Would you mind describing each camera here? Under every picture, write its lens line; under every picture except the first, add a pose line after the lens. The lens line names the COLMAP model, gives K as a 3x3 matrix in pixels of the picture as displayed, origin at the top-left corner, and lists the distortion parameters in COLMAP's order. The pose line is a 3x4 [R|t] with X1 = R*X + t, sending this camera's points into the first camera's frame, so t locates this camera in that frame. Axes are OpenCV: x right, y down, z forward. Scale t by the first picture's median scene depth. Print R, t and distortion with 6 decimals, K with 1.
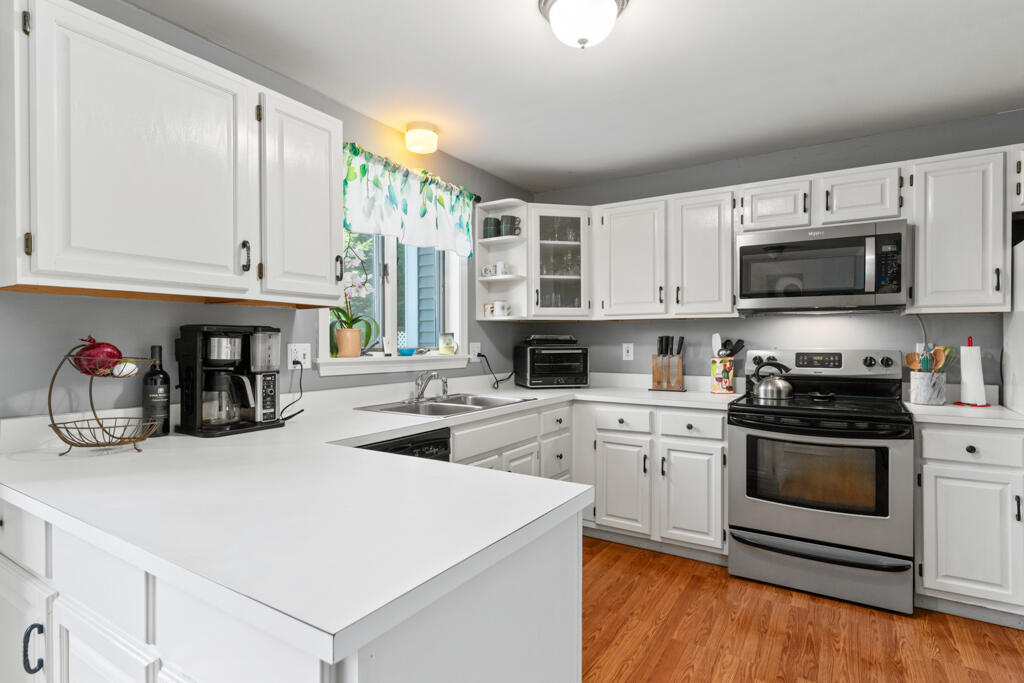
lens RADIAL K [[525.4, 0, 511.6], [0, 525.4, 343.2], [0, 0, 1]] dist [0.004549, 0.001186]
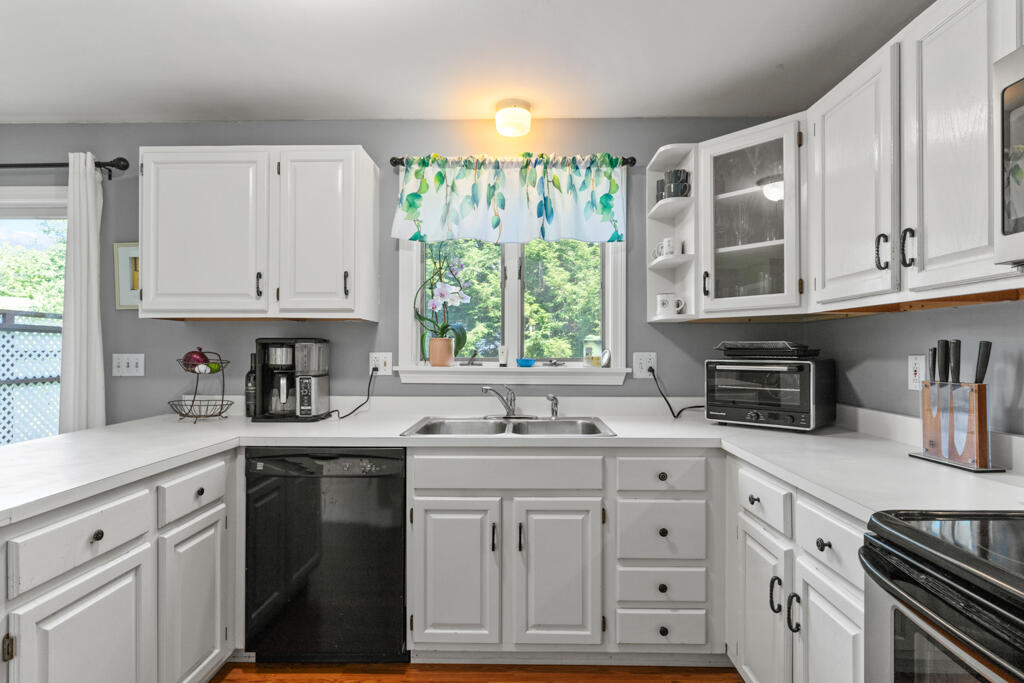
lens RADIAL K [[548.9, 0, 512.6], [0, 548.9, 344.0], [0, 0, 1]] dist [0.004454, 0.000524]
pose [[0.511894, -0.007159, -0.859019, 0.585800], [-0.004056, 0.999934, -0.010751, -0.004569], [0.859039, 0.008988, 0.511832, 0.511115]]
